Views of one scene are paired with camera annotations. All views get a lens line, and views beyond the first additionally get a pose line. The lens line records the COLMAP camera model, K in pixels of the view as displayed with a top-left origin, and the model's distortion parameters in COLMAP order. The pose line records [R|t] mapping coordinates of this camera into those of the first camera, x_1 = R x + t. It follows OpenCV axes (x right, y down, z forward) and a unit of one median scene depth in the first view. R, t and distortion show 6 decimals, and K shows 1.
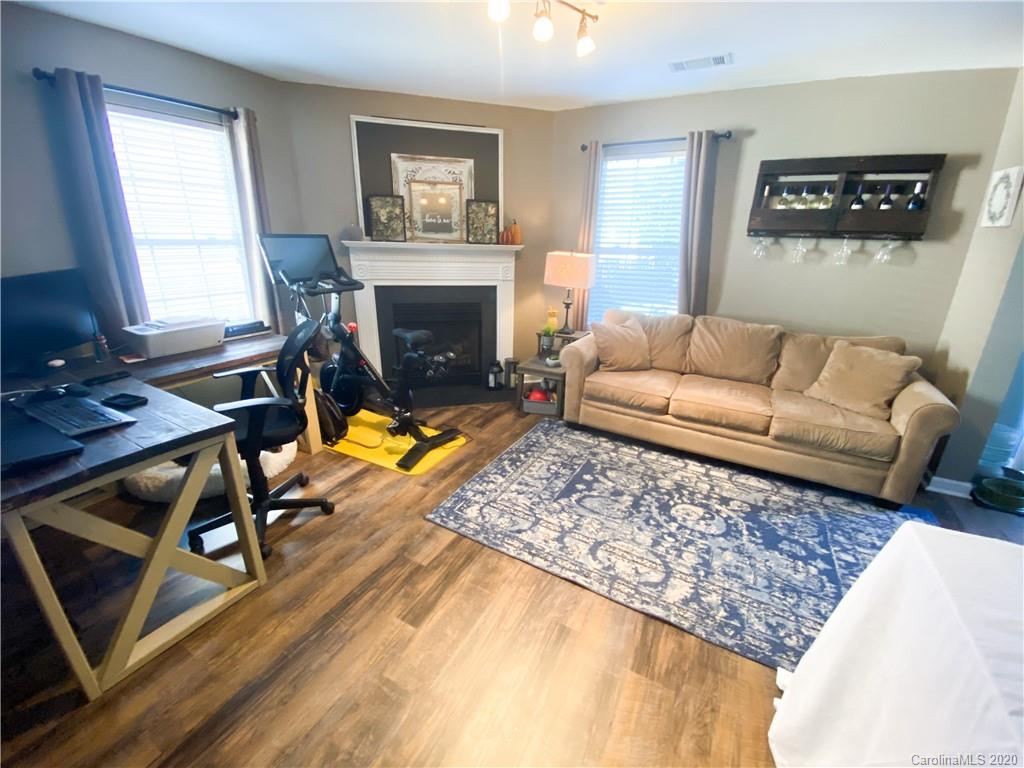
lens RADIAL K [[416.8, 0, 509.6], [0, 416.8, 383.8], [0, 0, 1]] dist [0.029600, -0.026273]
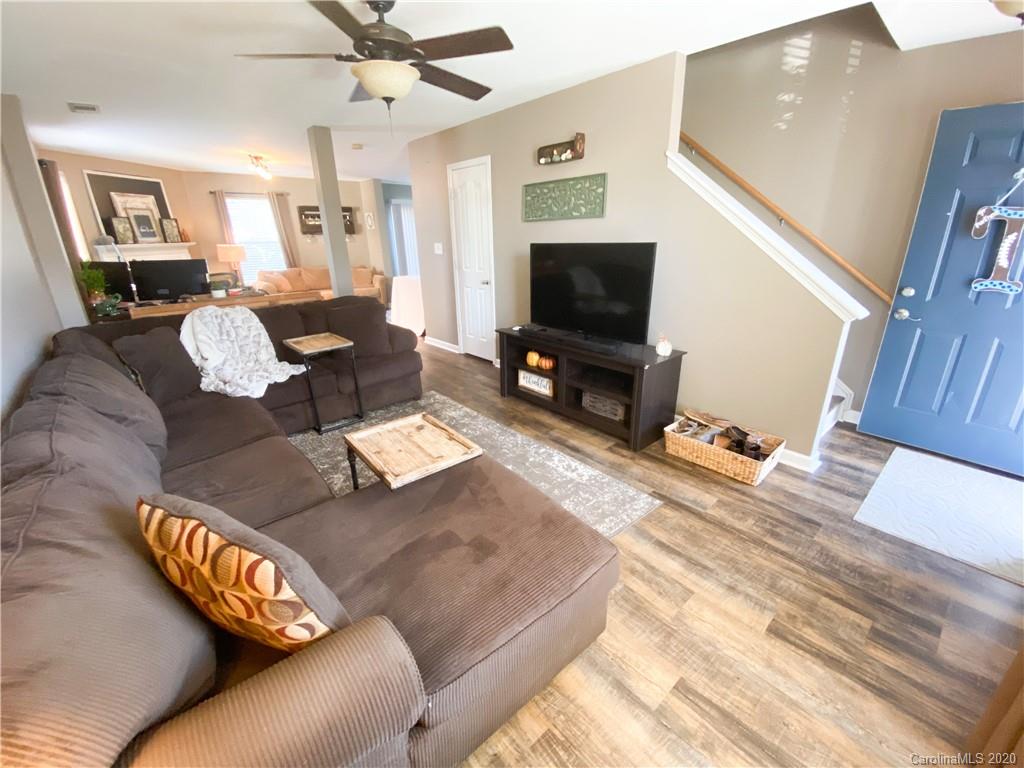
lens RADIAL K [[416.1, 0, 510.9], [0, 416.1, 385.2], [0, 0, 1]] dist [0.013384, -0.016991]
pose [[0.338361, -0.345676, 0.875226, -1.976951], [0.333905, 0.913668, 0.231772, 0.412631], [-0.879784, 0.213820, 0.424573, -1.272783]]
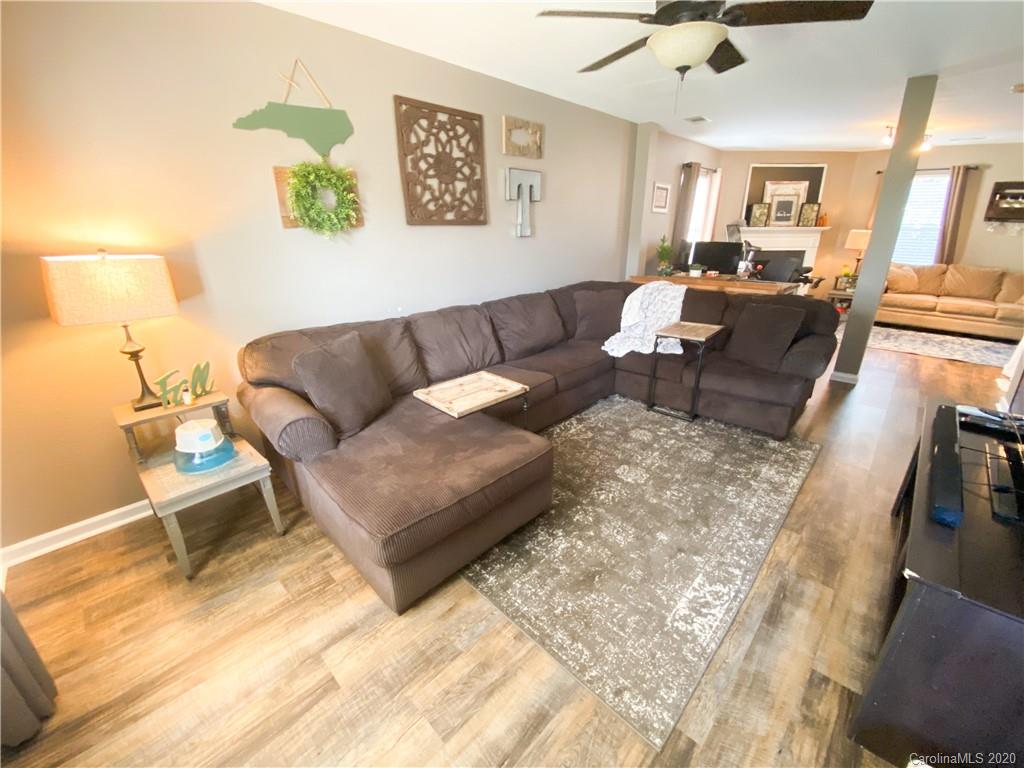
lens RADIAL K [[416.1, 0, 510.9], [0, 416.1, 385.2], [0, 0, 1]] dist [0.013384, -0.016991]
pose [[0.965357, 0.063457, -0.253099, -1.201691], [-0.057679, 0.997879, 0.030191, 0.554510], [0.254478, -0.014546, 0.966969, -1.624838]]
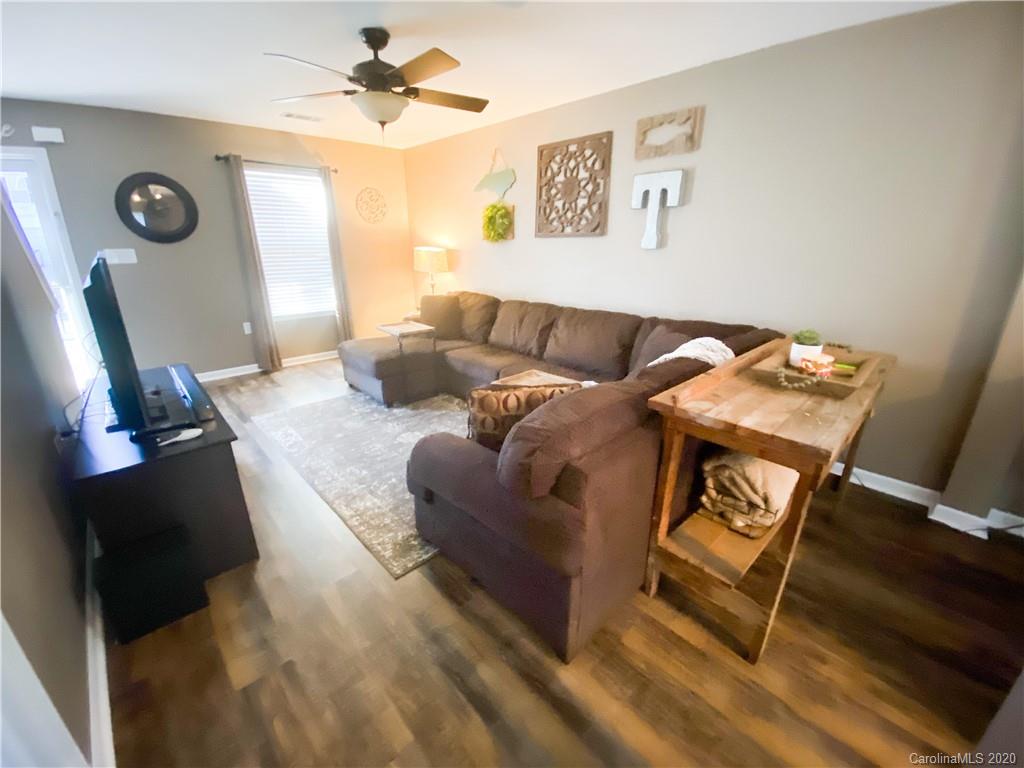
lens RADIAL K [[416.1, 0, 510.9], [0, 416.1, 385.2], [0, 0, 1]] dist [0.013384, -0.016991]
pose [[-0.304443, 0.289568, -0.907449, -0.146590], [-0.321611, 0.865479, 0.384074, 0.062770], [0.896594, 0.408775, -0.170361, -0.132328]]
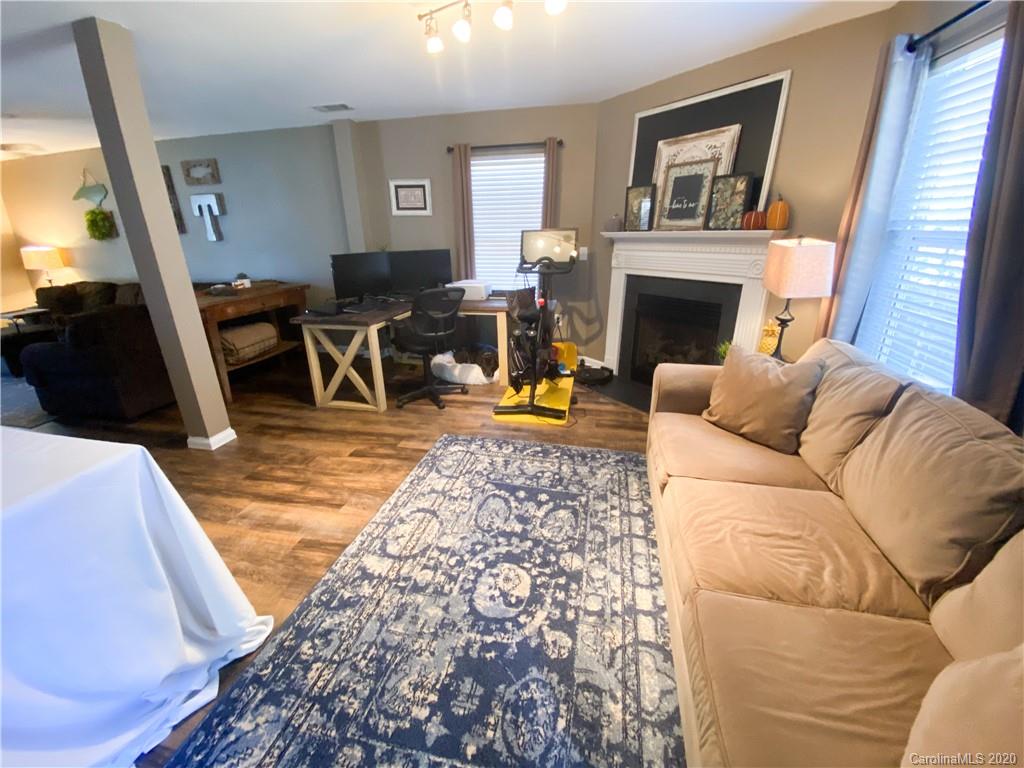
lens RADIAL K [[416.8, 0, 509.6], [0, 416.8, 383.8], [0, 0, 1]] dist [0.029600, -0.026273]
pose [[0.279717, 0.302607, -0.911146, 0.948738], [-0.296225, 0.929929, 0.217906, -0.176309], [0.913241, 0.208953, 0.349757, 0.618652]]
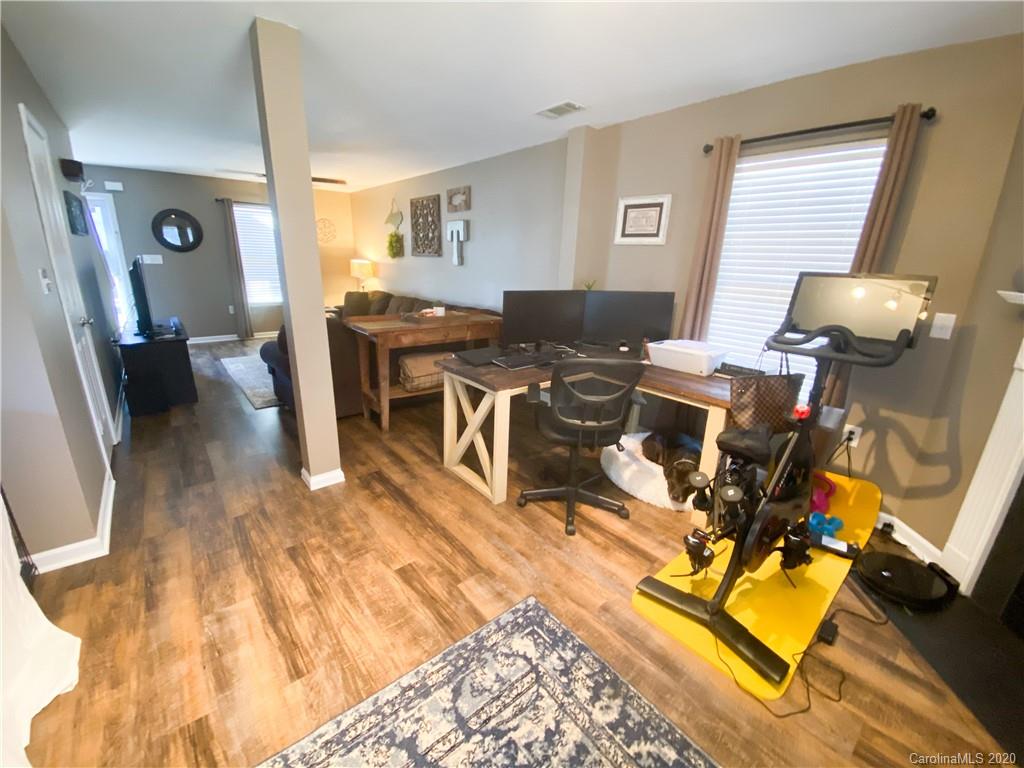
lens RADIAL K [[416.8, 0, 509.6], [0, 416.8, 383.8], [0, 0, 1]] dist [0.029600, -0.026273]
pose [[-0.364747, 0.236195, -0.900650, 0.415374], [-0.342545, 0.865414, 0.365679, -0.298239], [0.865807, 0.441894, -0.234750, 0.876008]]
